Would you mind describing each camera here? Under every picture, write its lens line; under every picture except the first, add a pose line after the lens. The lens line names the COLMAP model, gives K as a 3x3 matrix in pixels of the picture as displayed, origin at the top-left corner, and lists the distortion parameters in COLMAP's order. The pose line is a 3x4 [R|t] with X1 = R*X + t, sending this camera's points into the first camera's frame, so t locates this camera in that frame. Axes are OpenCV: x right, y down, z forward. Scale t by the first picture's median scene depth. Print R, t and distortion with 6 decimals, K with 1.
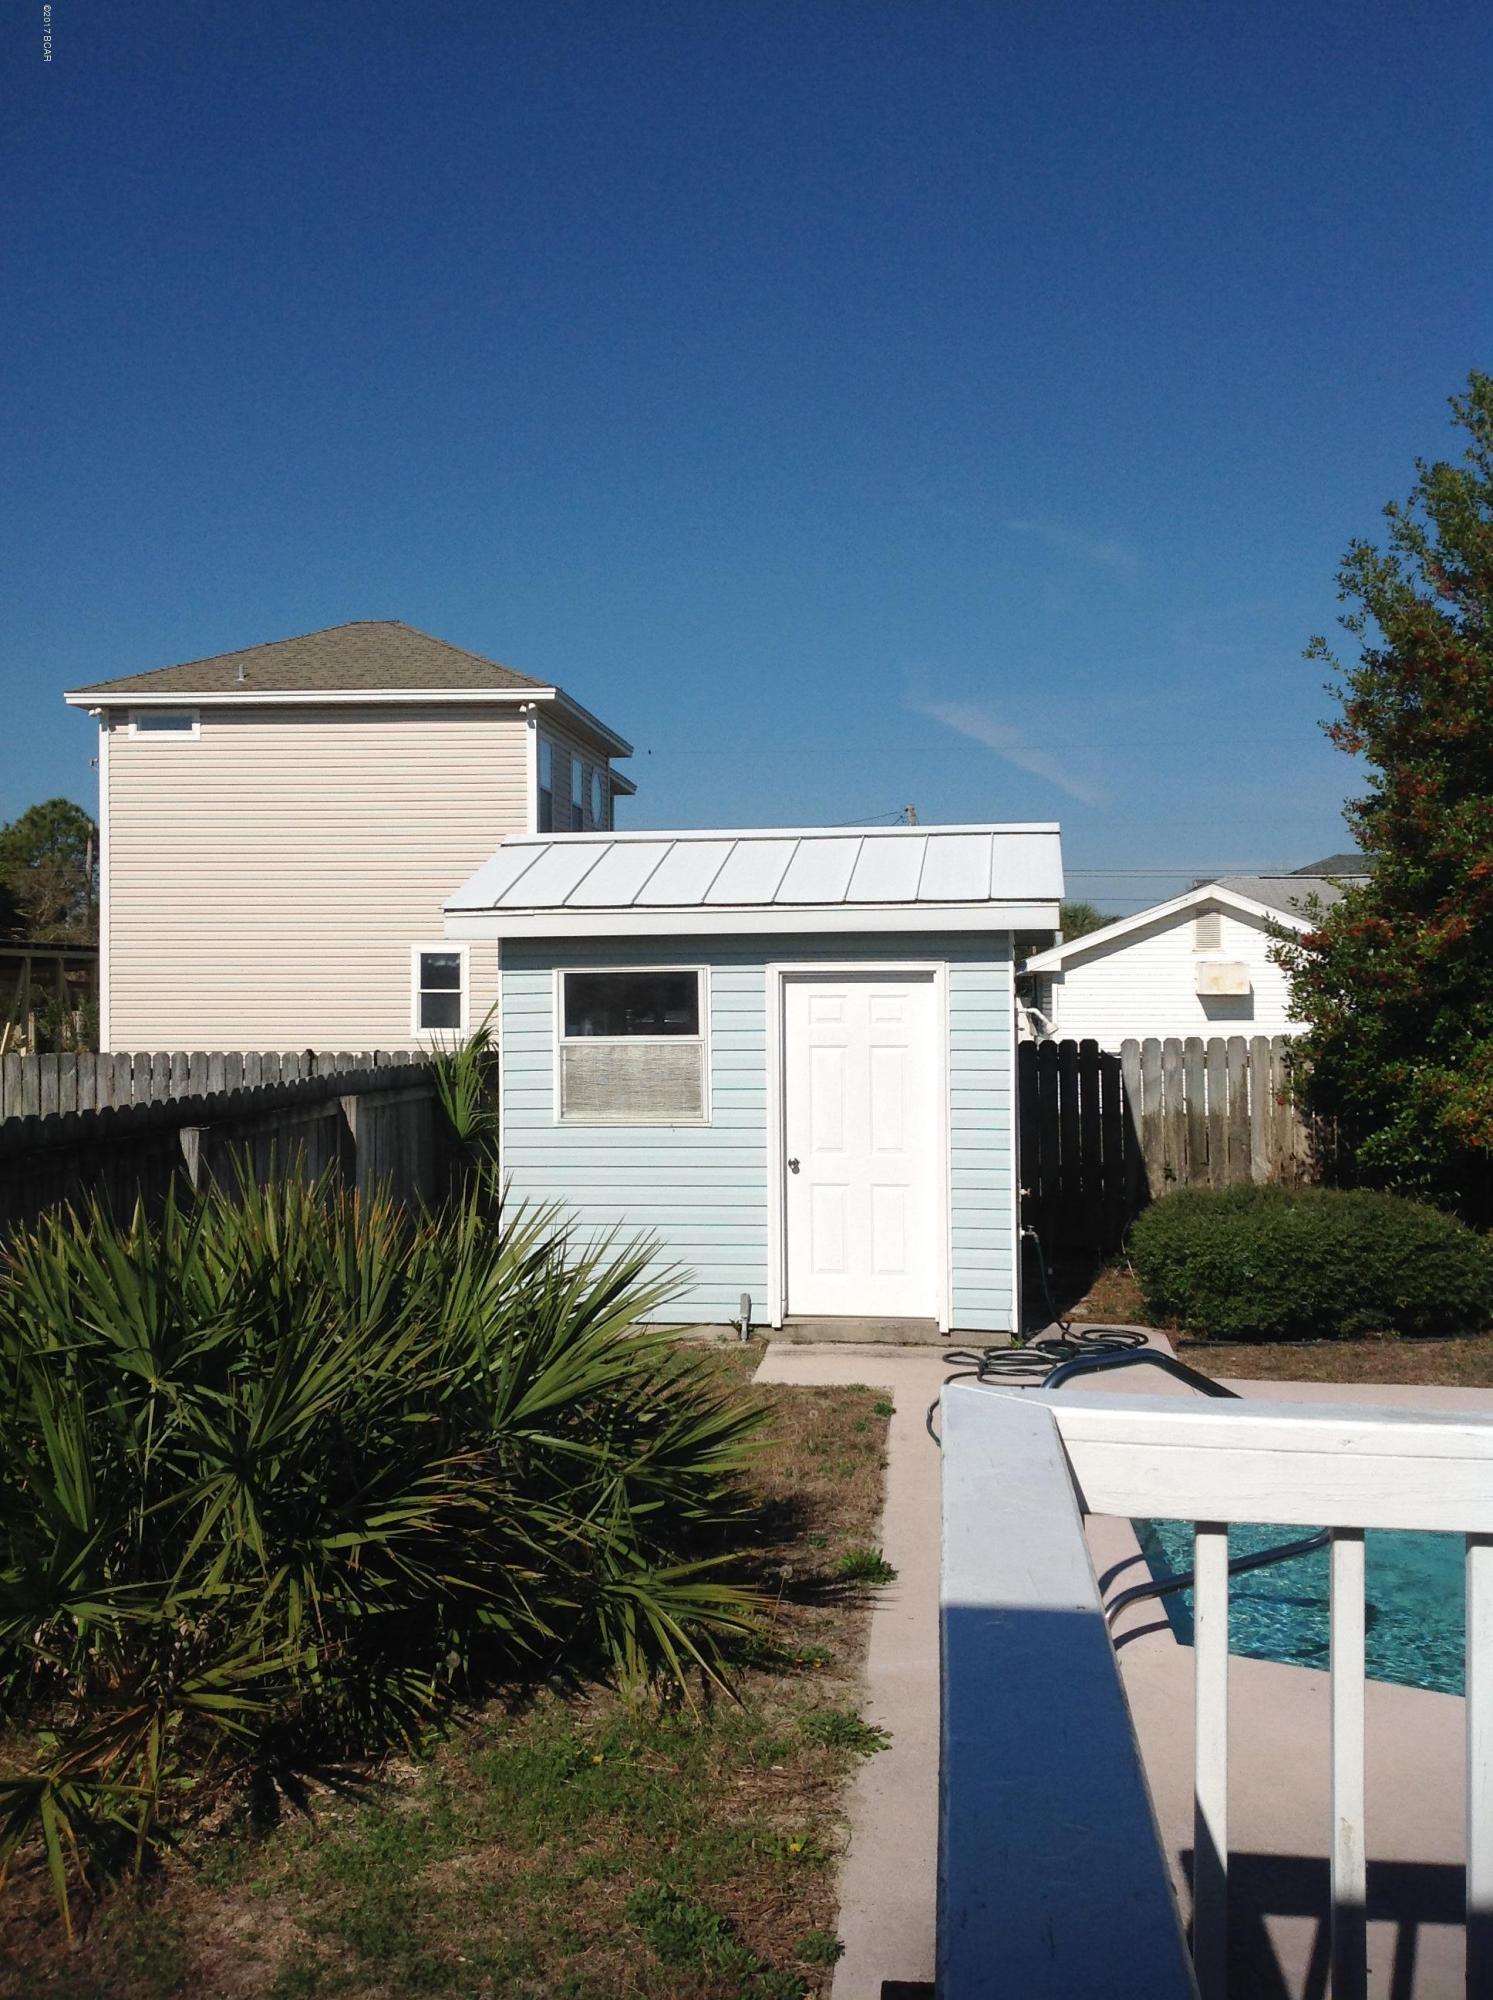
lens RADIAL K [[1869.7, 0, 731.4], [0, 1869.7, 996.5], [0, 0, 1]] dist [0.198751, -0.458298]
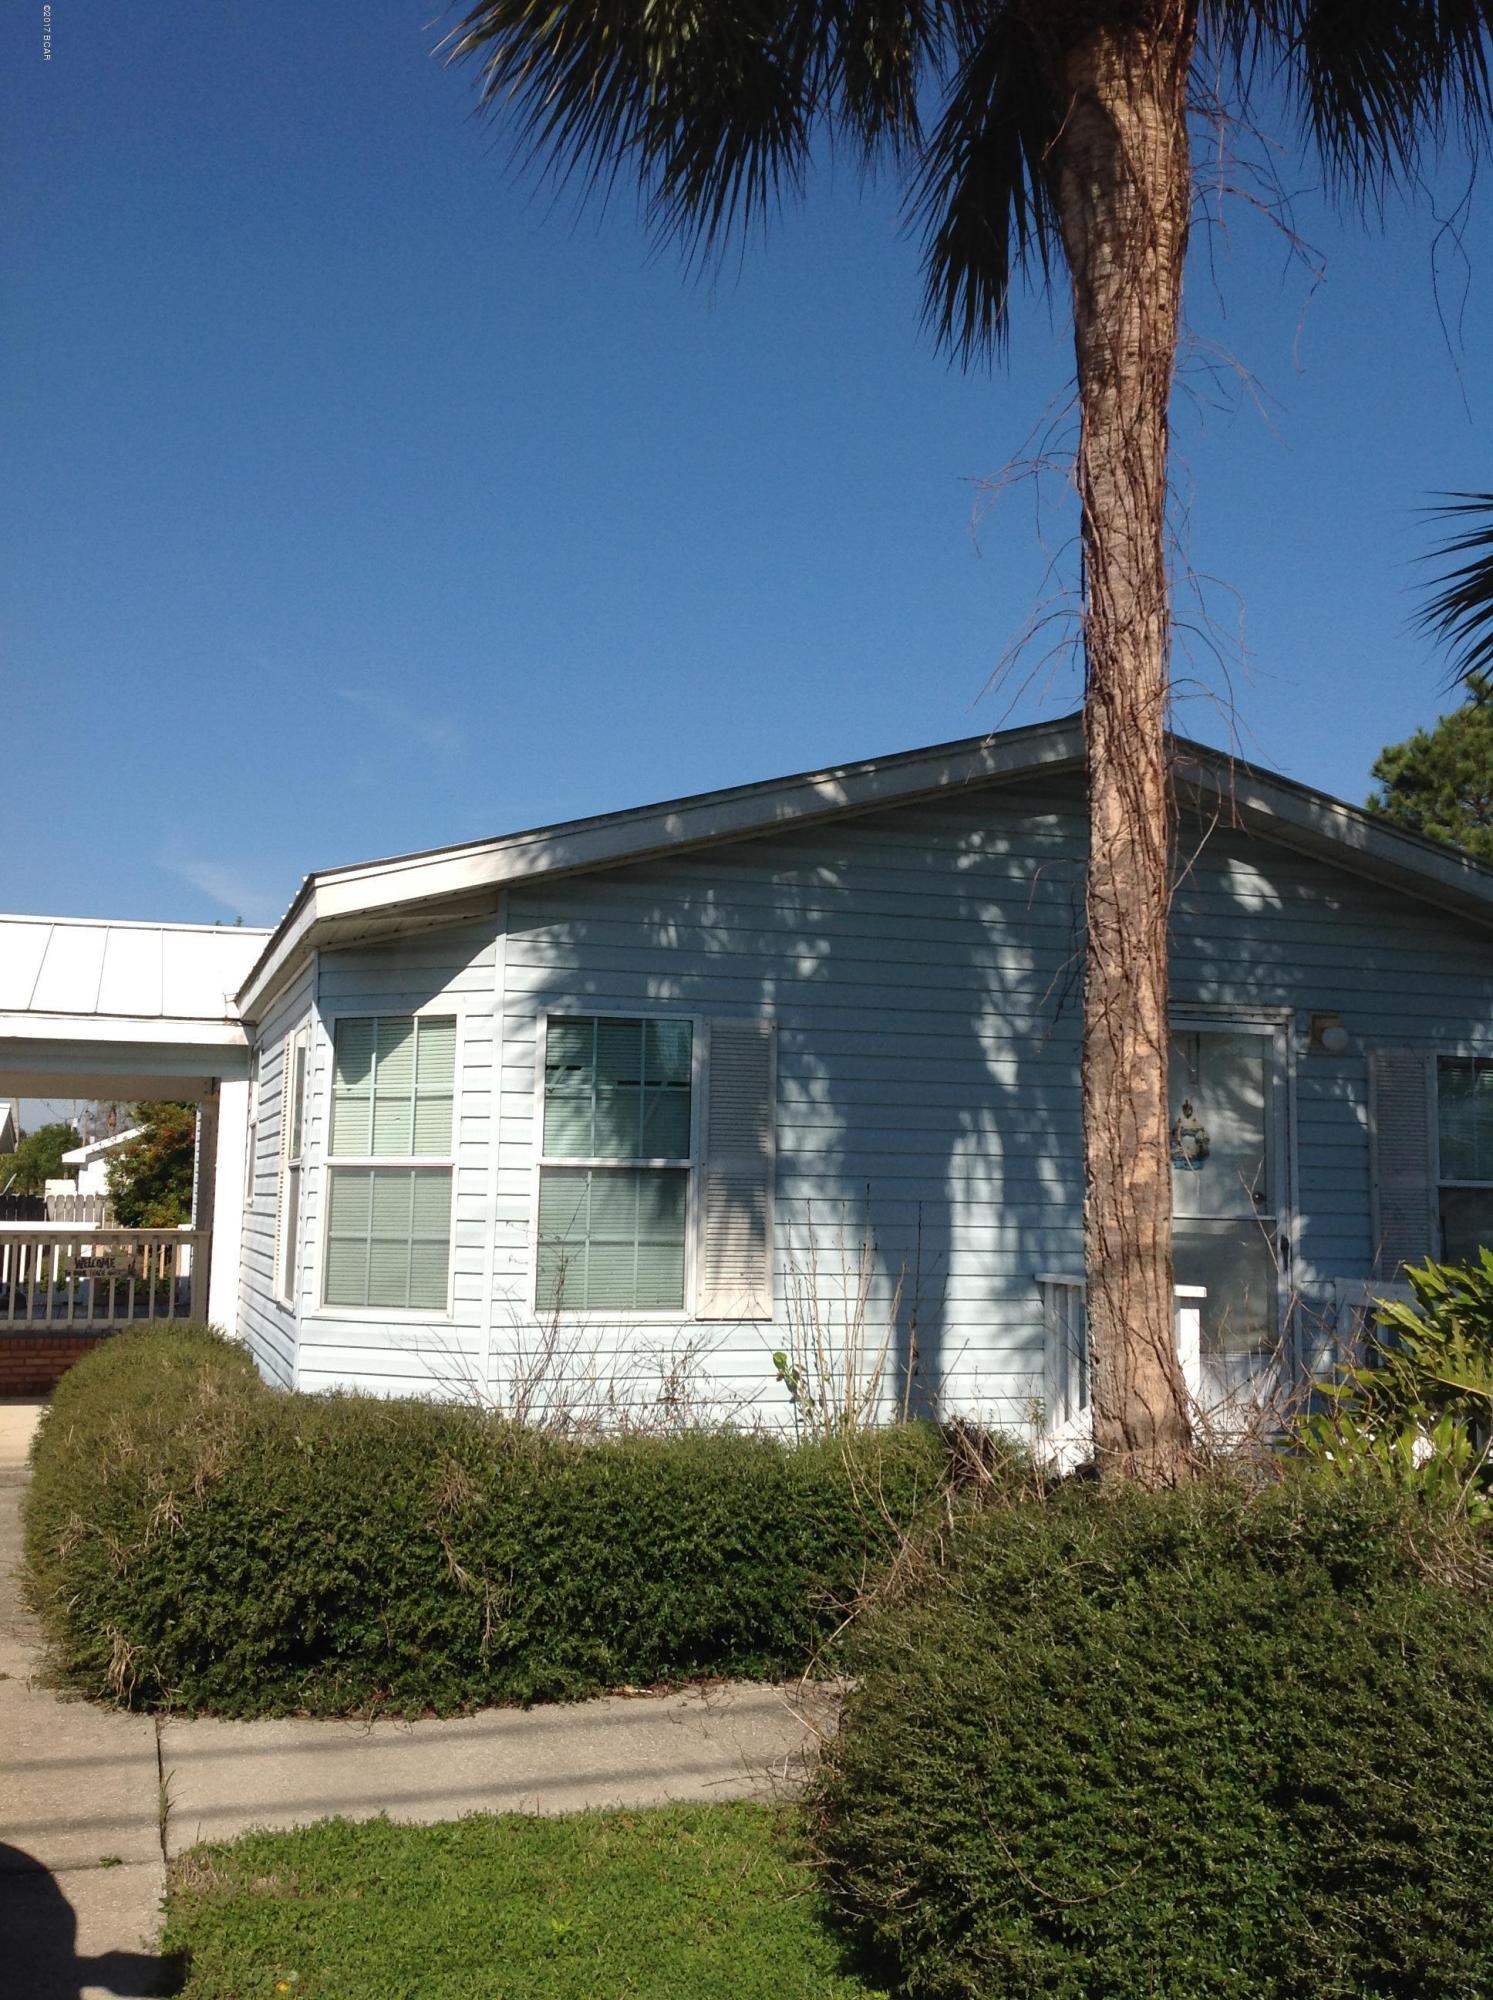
lens RADIAL K [[1856.3, 0, 746.5], [0, 1856.3, 1000.0], [0, 0, 1]] dist [0.196682, -0.525958]
pose [[0.903445, 0.054480, 0.425228, -0.011573], [-0.012506, 0.994820, -0.100885, 0.008052], [-0.428521, 0.085826, 0.899446, -1.516705]]
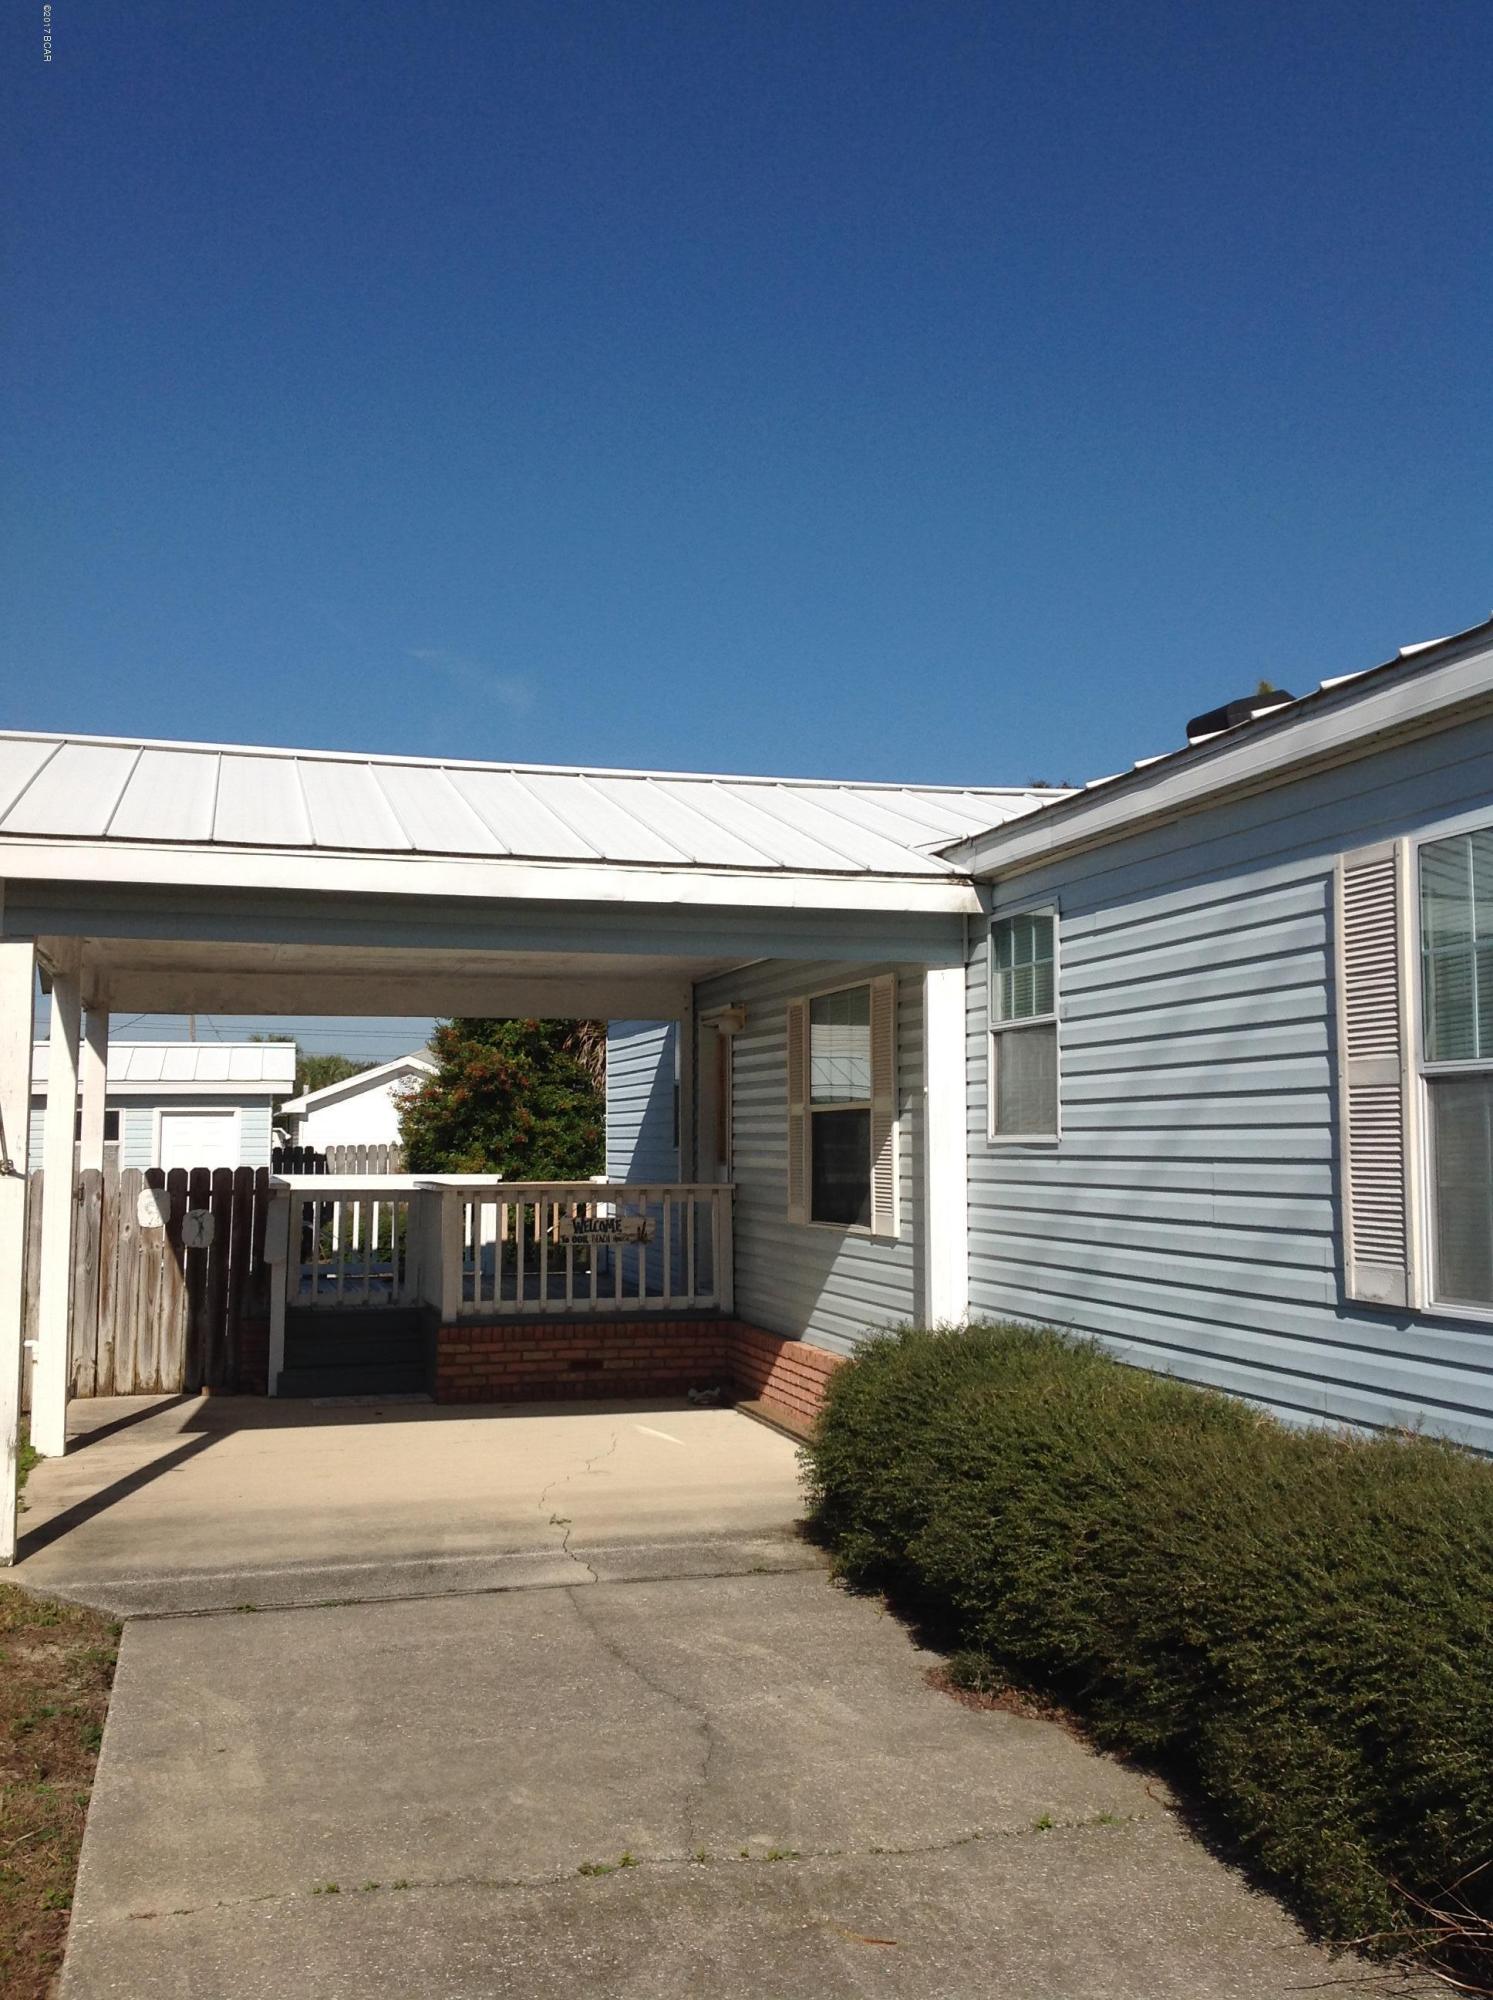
lens RADIAL K [[1869.7, 0, 731.4], [0, 1869.7, 996.5], [0, 0, 1]] dist [0.198751, -0.458298]
pose [[0.926231, 0.031677, 0.375623, -0.163813], [-0.003124, 0.997074, -0.076383, 0.016980], [-0.376943, 0.069575, 0.923620, -1.101770]]
